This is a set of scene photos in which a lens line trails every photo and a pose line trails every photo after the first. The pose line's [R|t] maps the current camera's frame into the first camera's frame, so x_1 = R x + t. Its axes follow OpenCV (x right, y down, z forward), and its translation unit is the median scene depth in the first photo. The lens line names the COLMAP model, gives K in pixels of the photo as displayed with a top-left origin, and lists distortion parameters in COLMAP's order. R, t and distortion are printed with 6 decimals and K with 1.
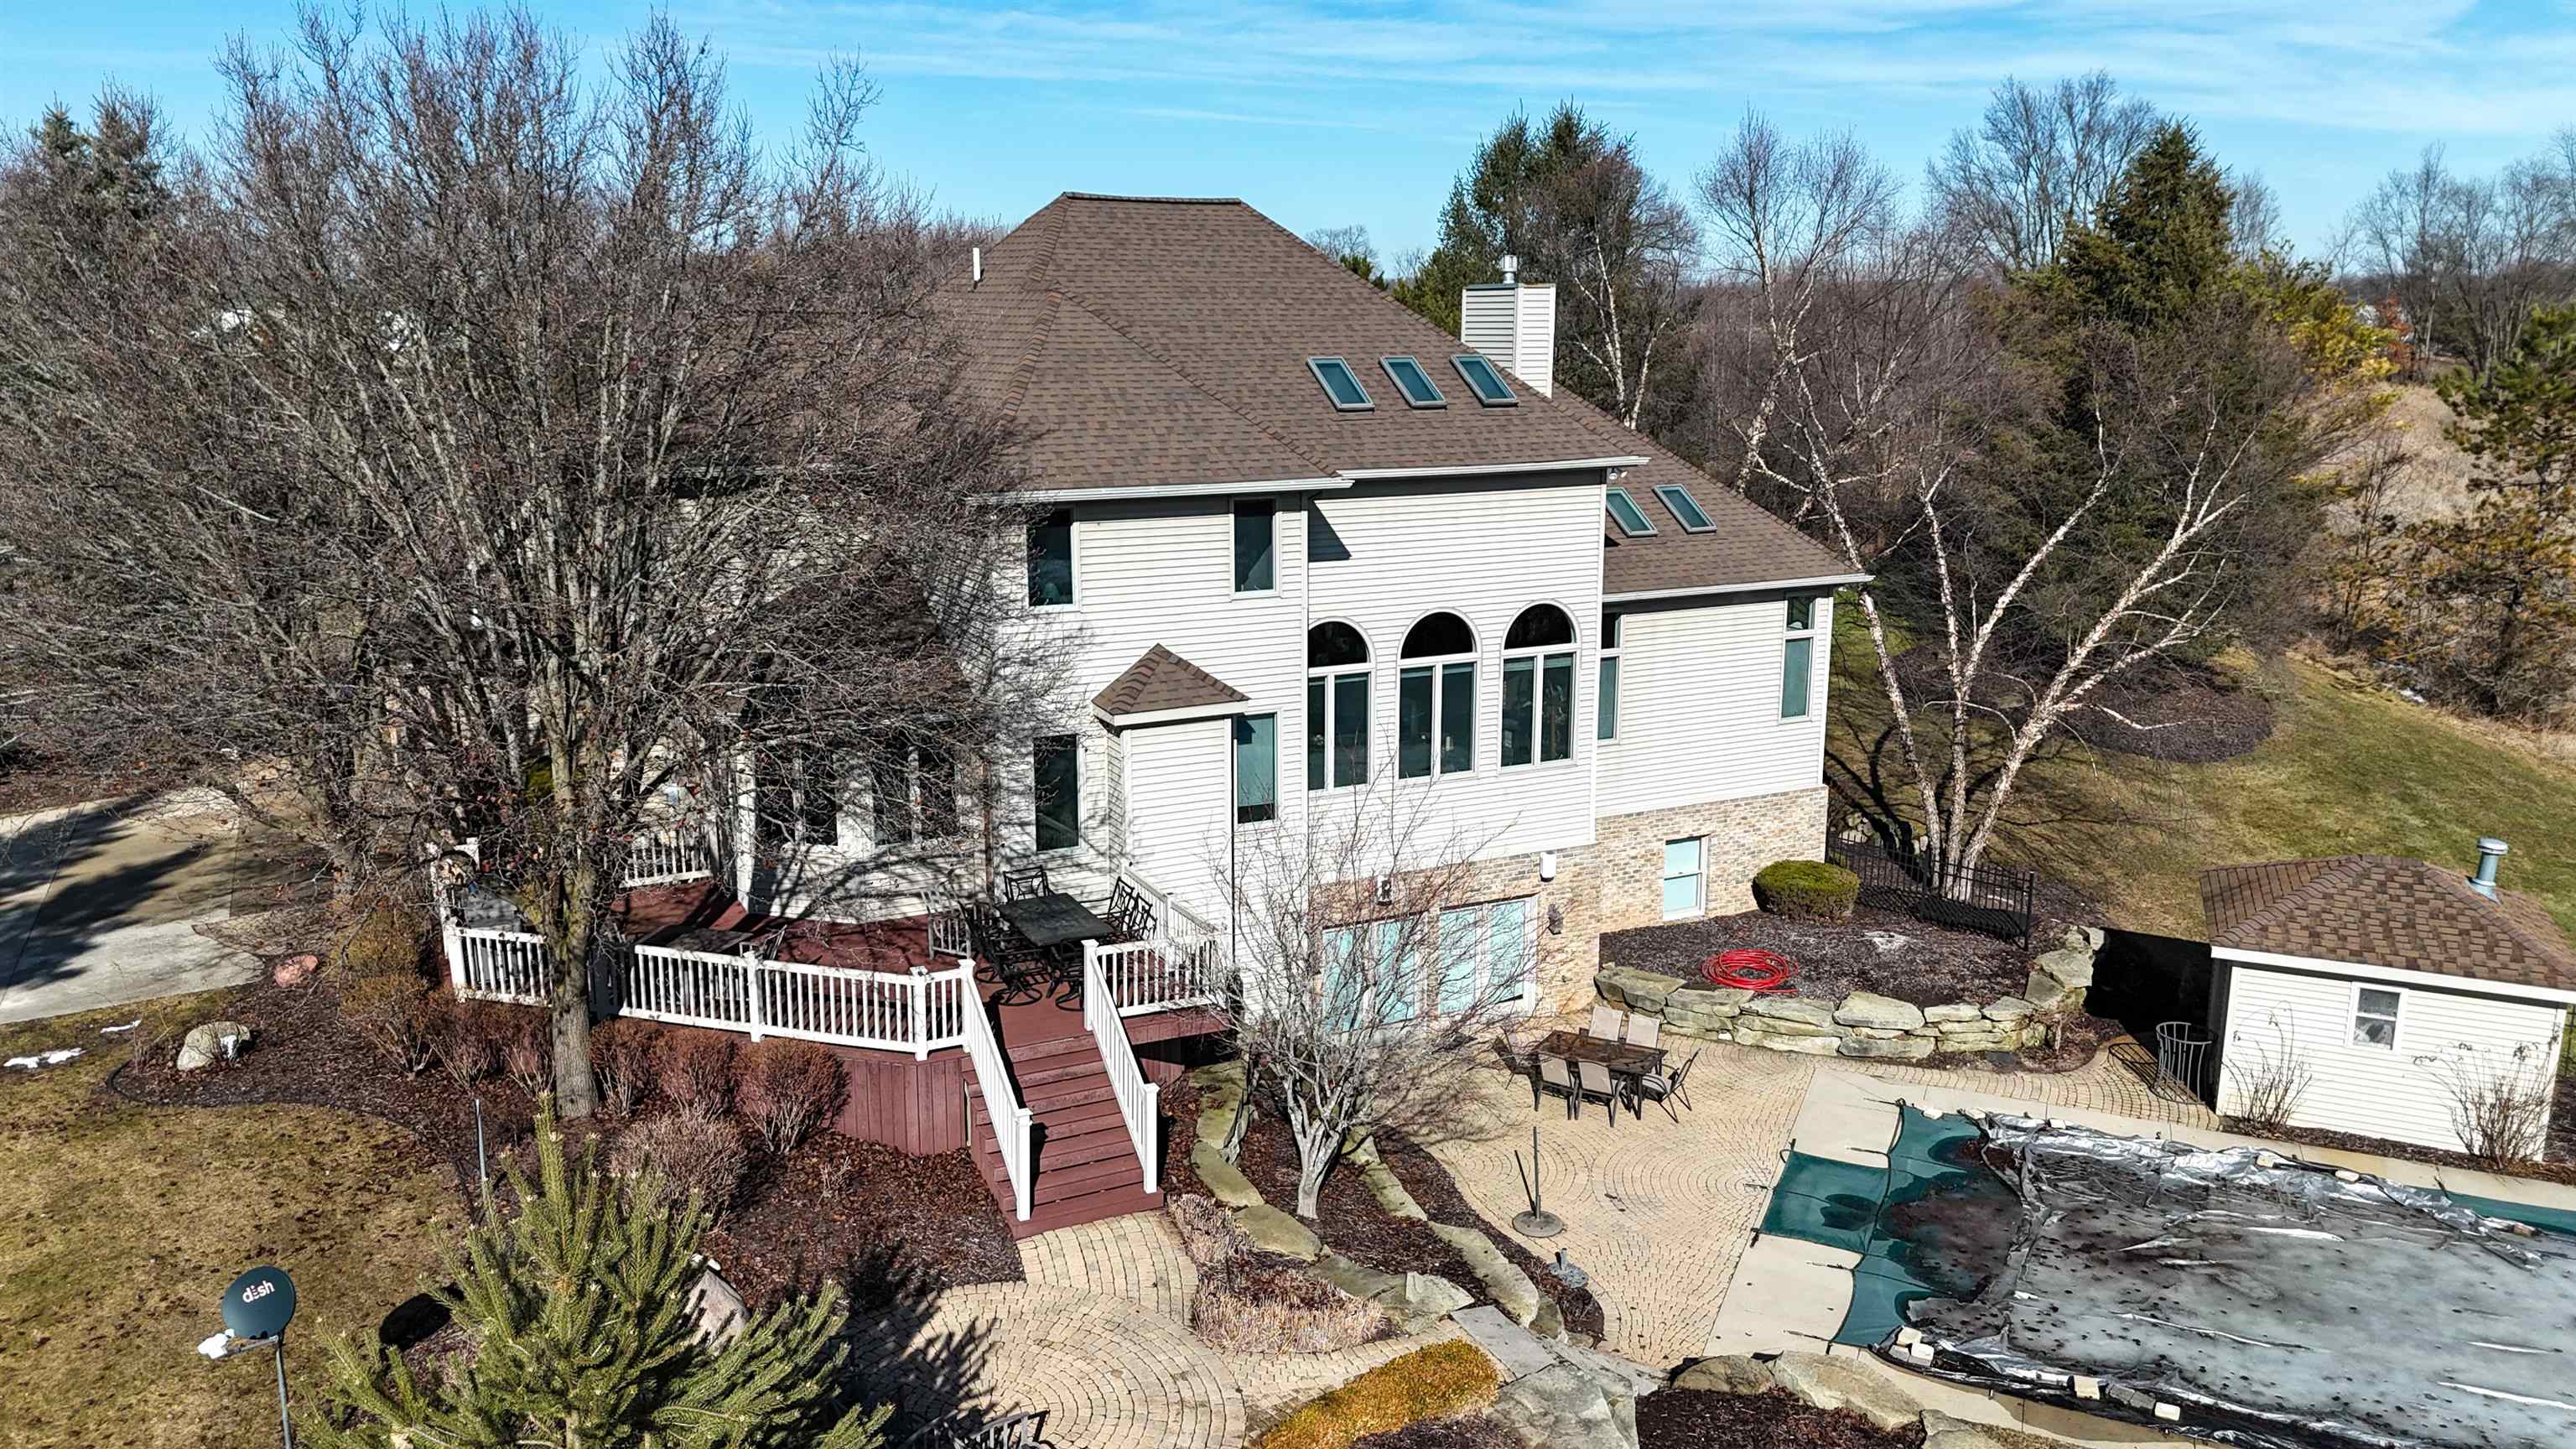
lens RADIAL K [[1881.1, 0, 1283.2], [0, 1881.1, 711.3], [0, 0, 1]] dist [0.029605, -0.026076]
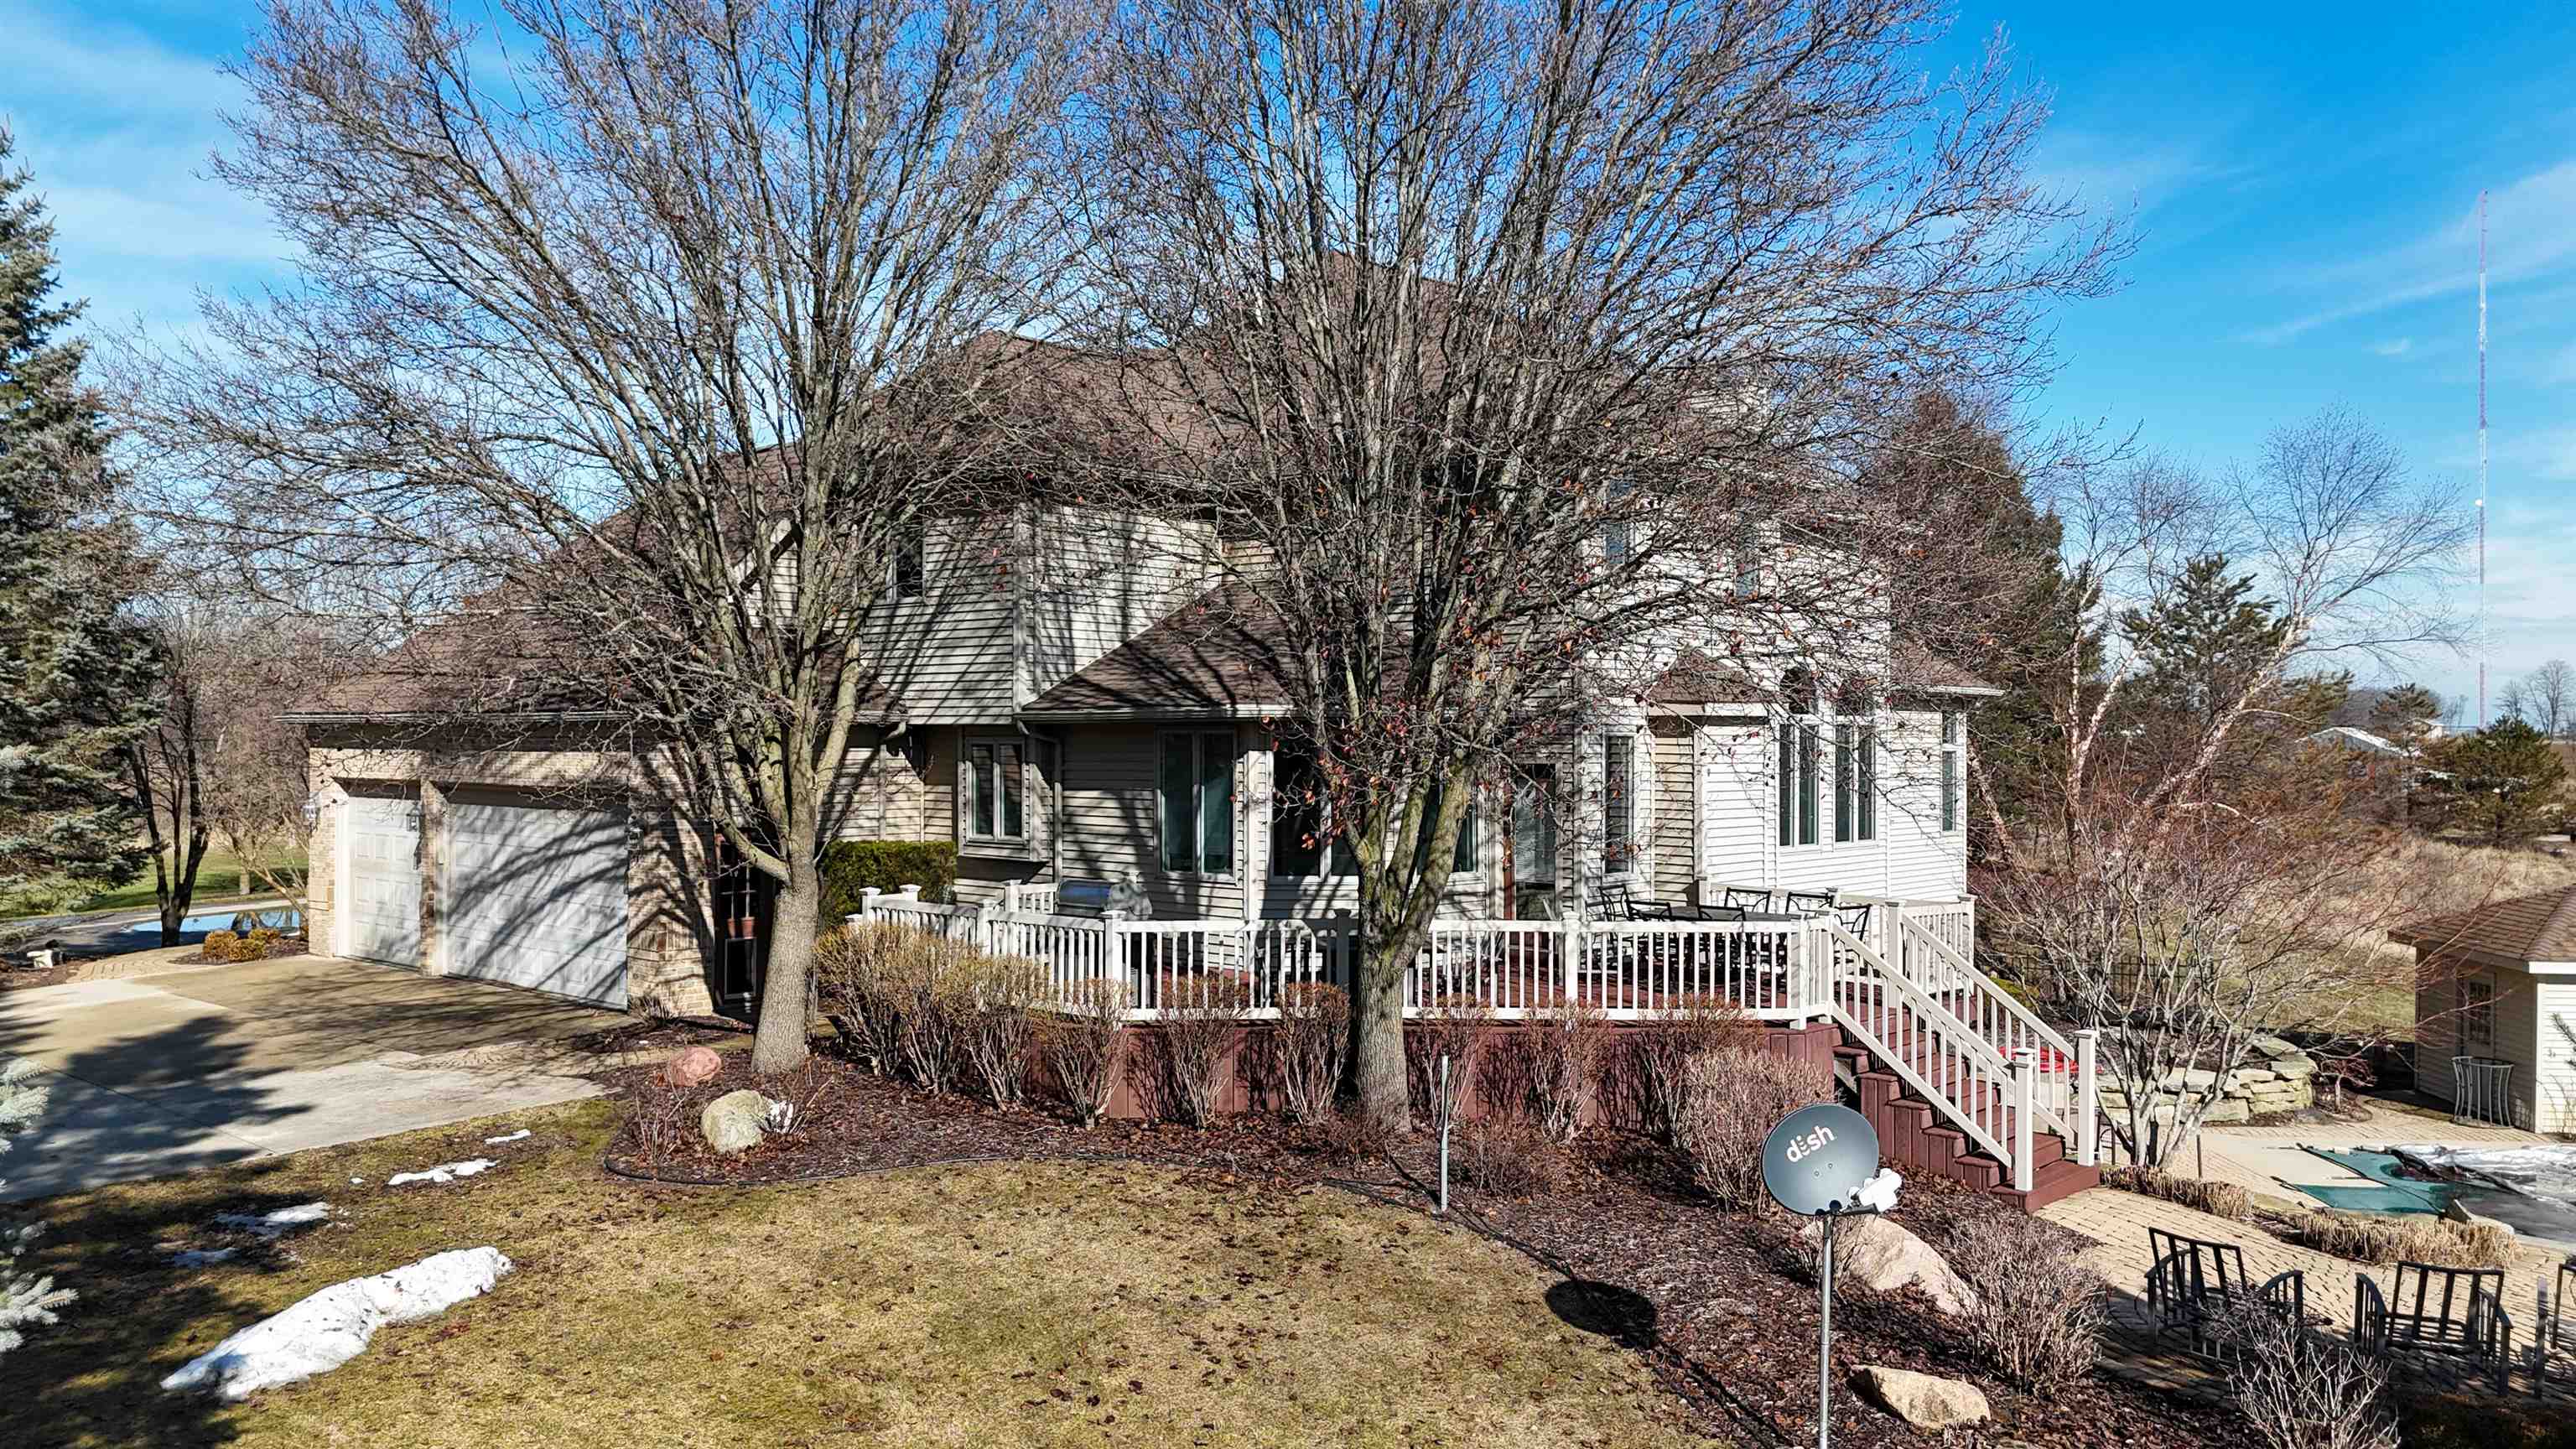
lens RADIAL K [[1881.1, 0, 1245.6], [0, 1881.1, 751.5], [0, 0, 1]] dist [0.029605, -0.026076]
pose [[0.941074, 0.001812, 0.338195, -0.534629], [0.064698, 0.980552, -0.185287, 0.156251], [-0.331953, 0.196250, 0.922655, 0.235379]]
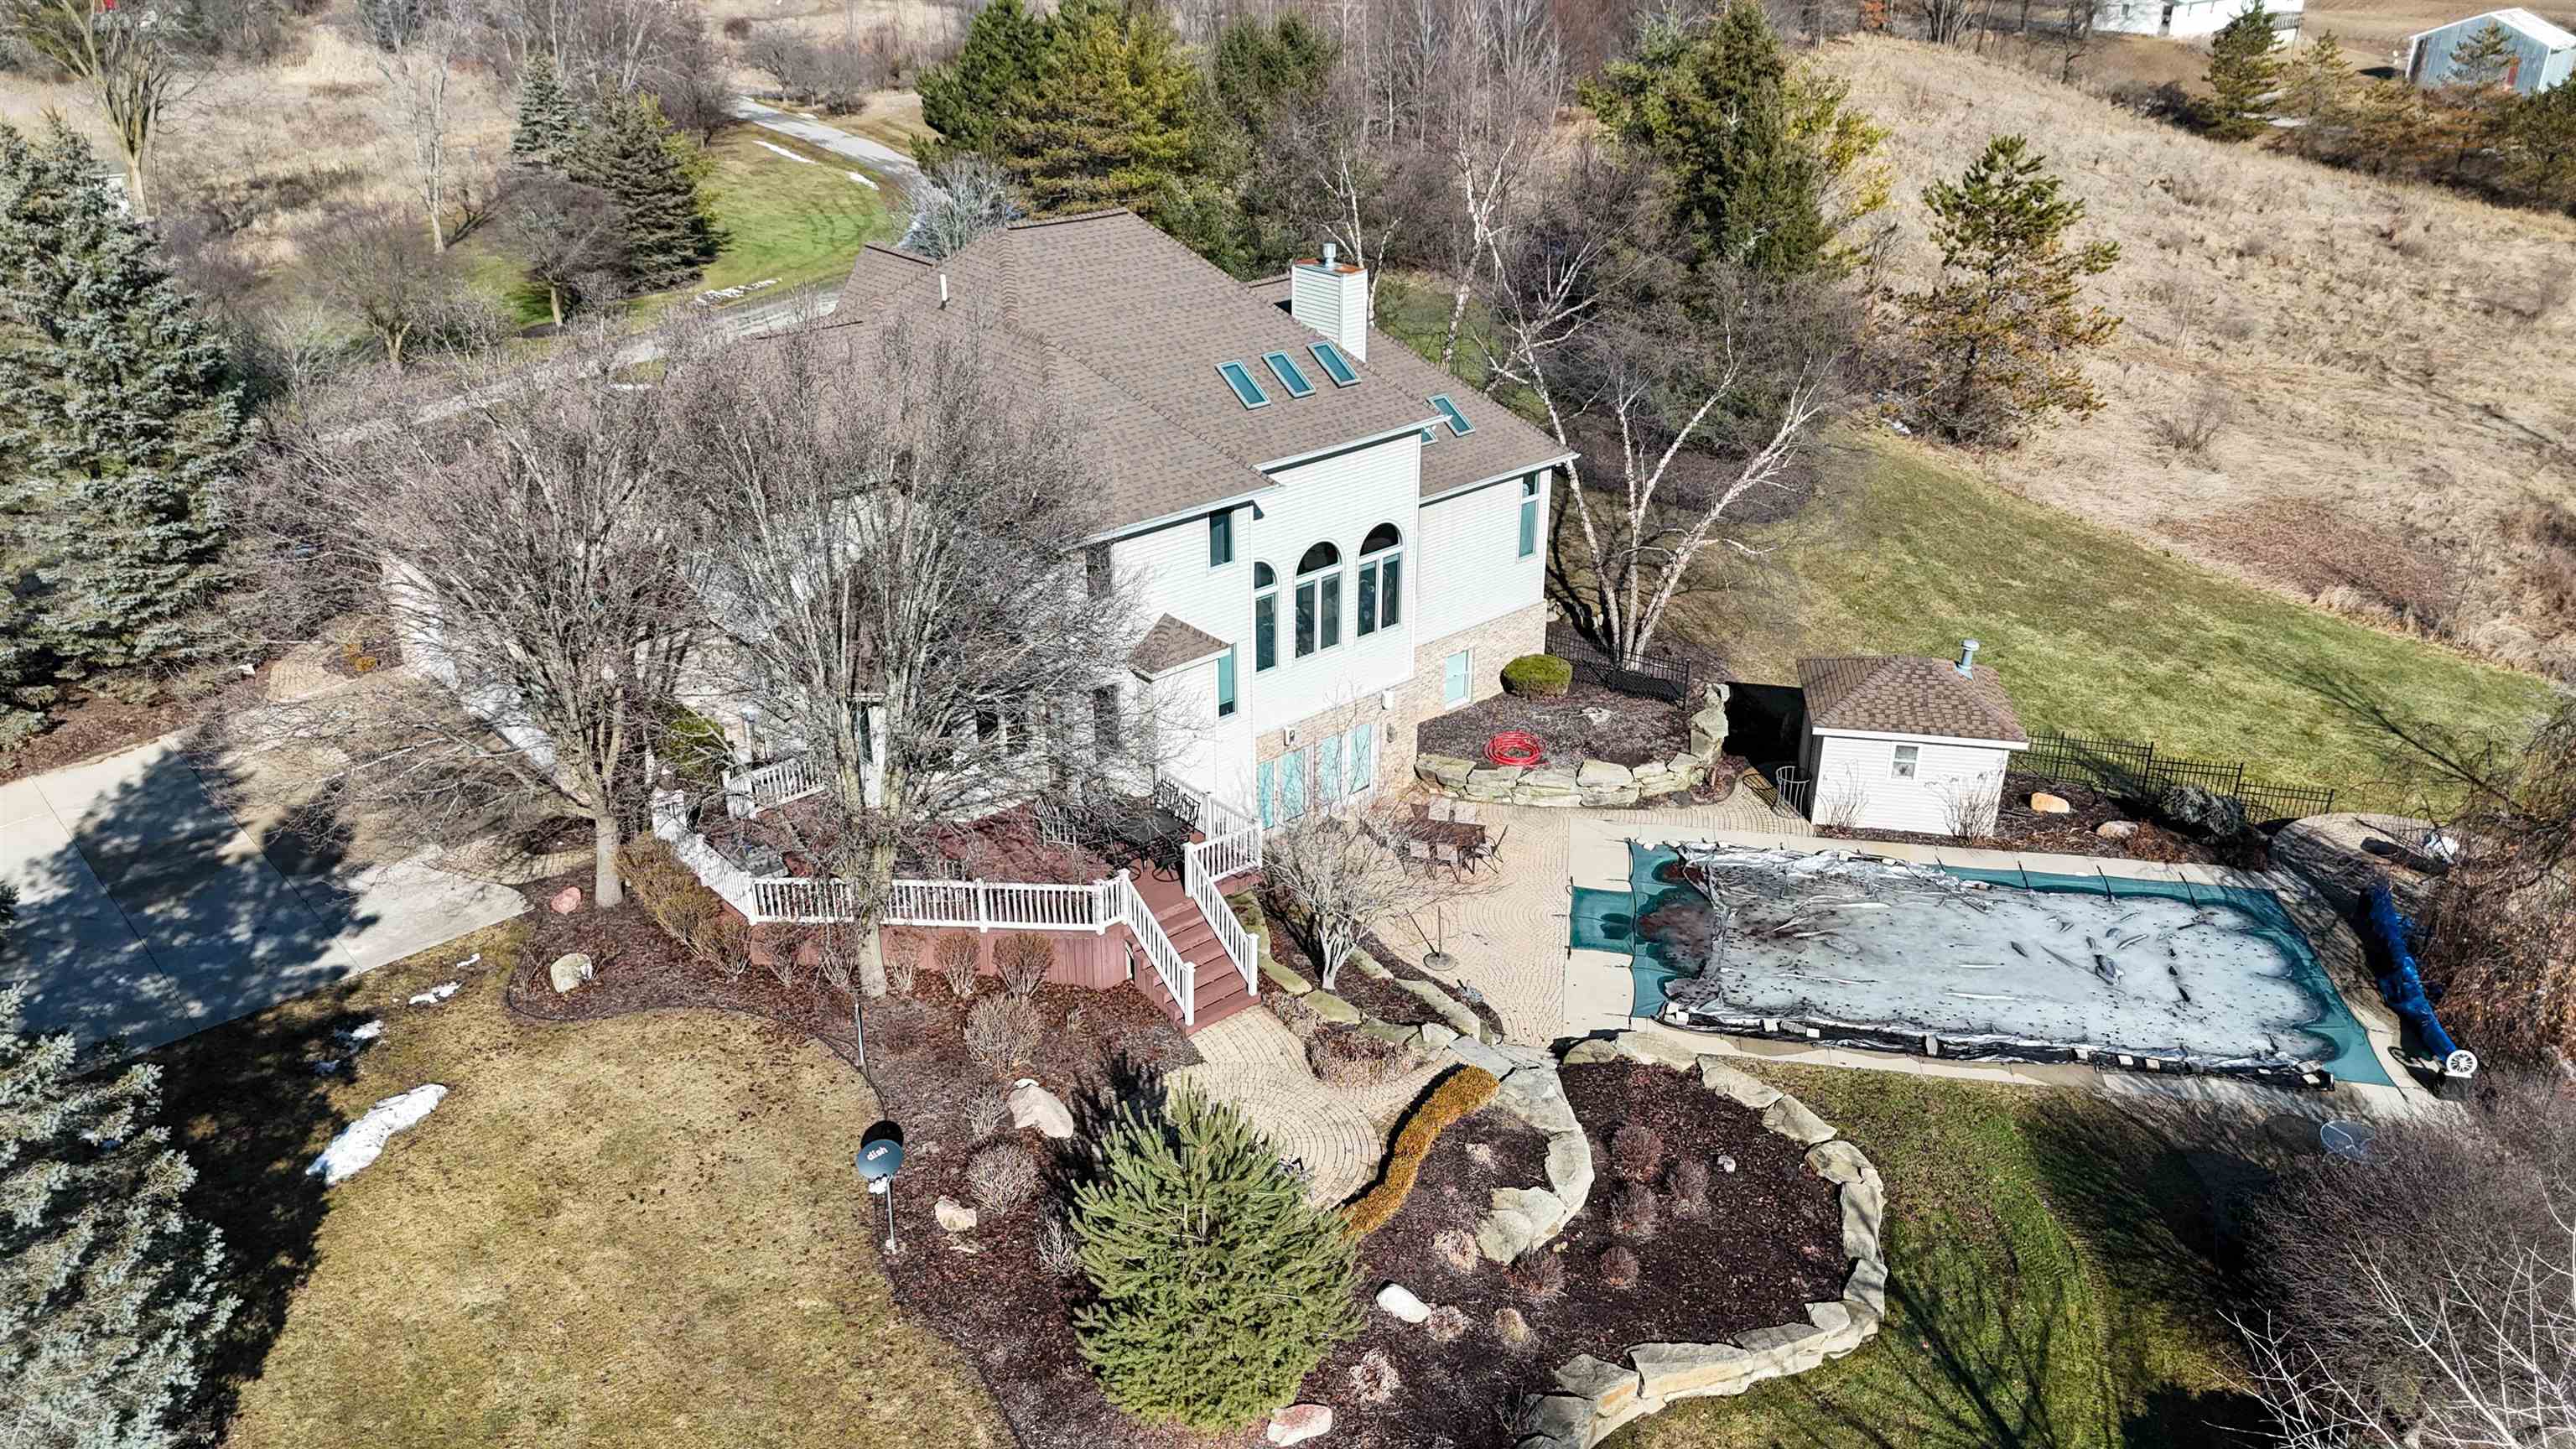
lens RADIAL K [[1881.1, 0, 1279.8], [0, 1881.1, 709.0], [0, 0, 1]] dist [0.029605, -0.026076]
pose [[0.967988, -0.102962, 0.228907, -0.300587], [0.049594, 0.972469, 0.227696, -0.270983], [-0.246049, -0.209054, 0.946444, -0.380885]]
